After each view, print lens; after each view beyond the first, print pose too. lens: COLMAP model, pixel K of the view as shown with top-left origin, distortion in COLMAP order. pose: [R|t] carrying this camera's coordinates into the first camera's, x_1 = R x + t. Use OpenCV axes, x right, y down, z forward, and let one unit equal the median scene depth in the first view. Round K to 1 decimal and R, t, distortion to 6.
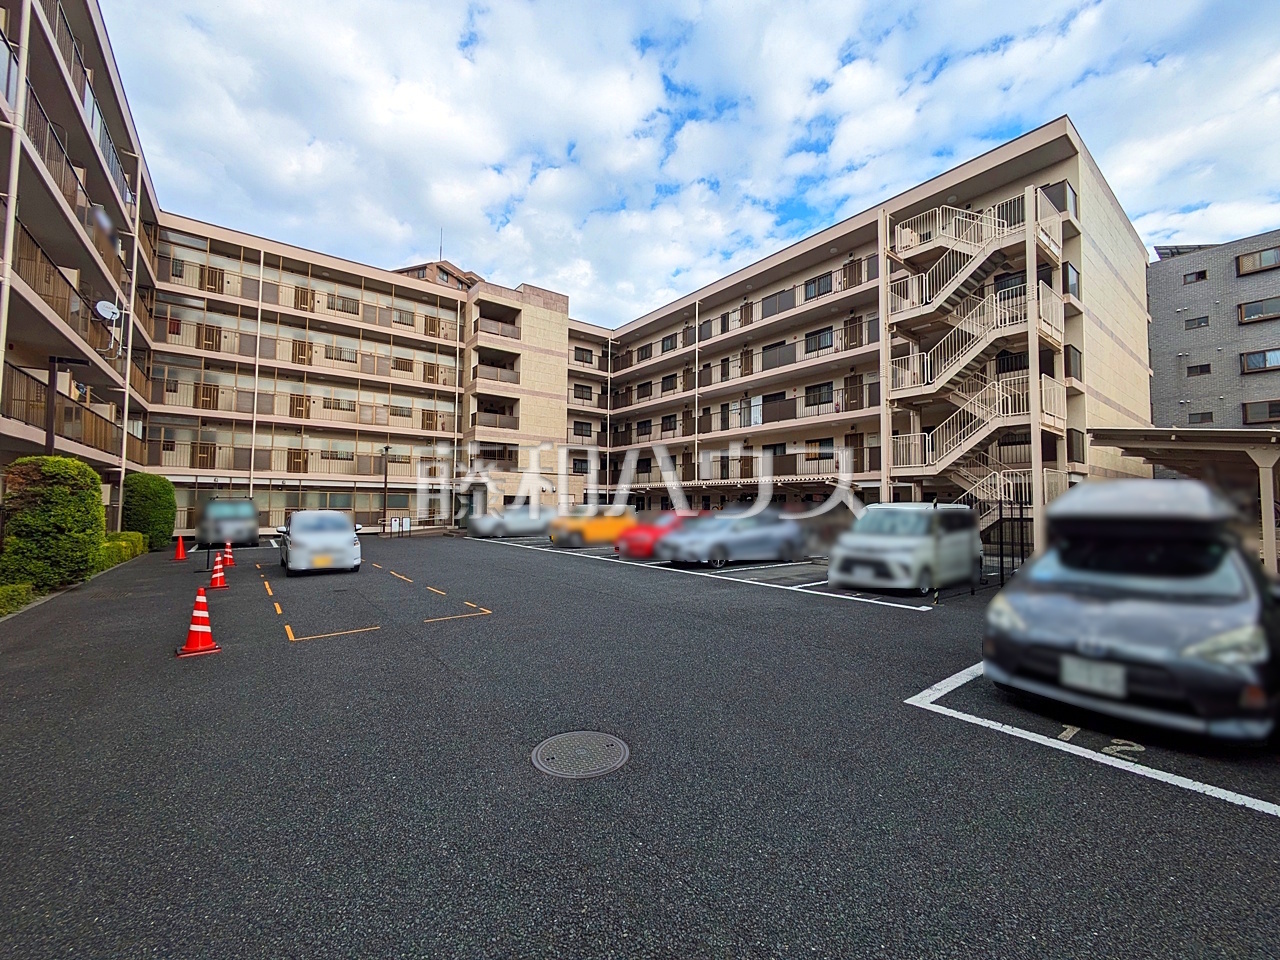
lens RADIAL K [[503.8, 0, 640.0], [0, 503.8, 480.0], [0, 0, 1]] dist [0.001044, 0.000436]
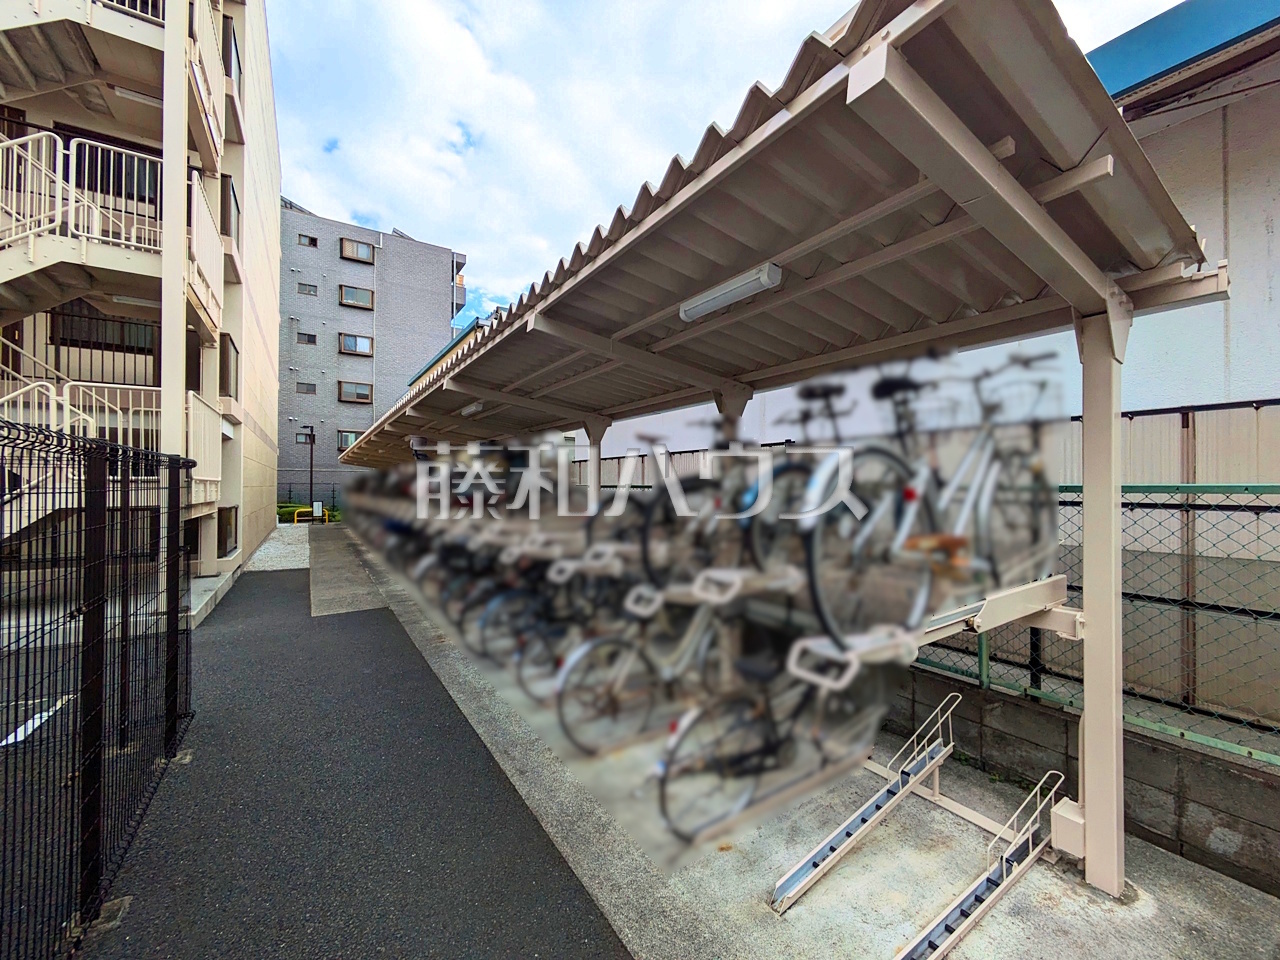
lens RADIAL K [[503.8, 0, 640.0], [0, 503.8, 480.0], [0, 0, 1]] dist [0.001044, 0.000436]
pose [[0.076547, -0.002327, 0.997063, 0.198957], [-0.052685, 0.998591, 0.006375, 0.014681], [-0.995673, -0.053019, 0.076316, 0.288501]]
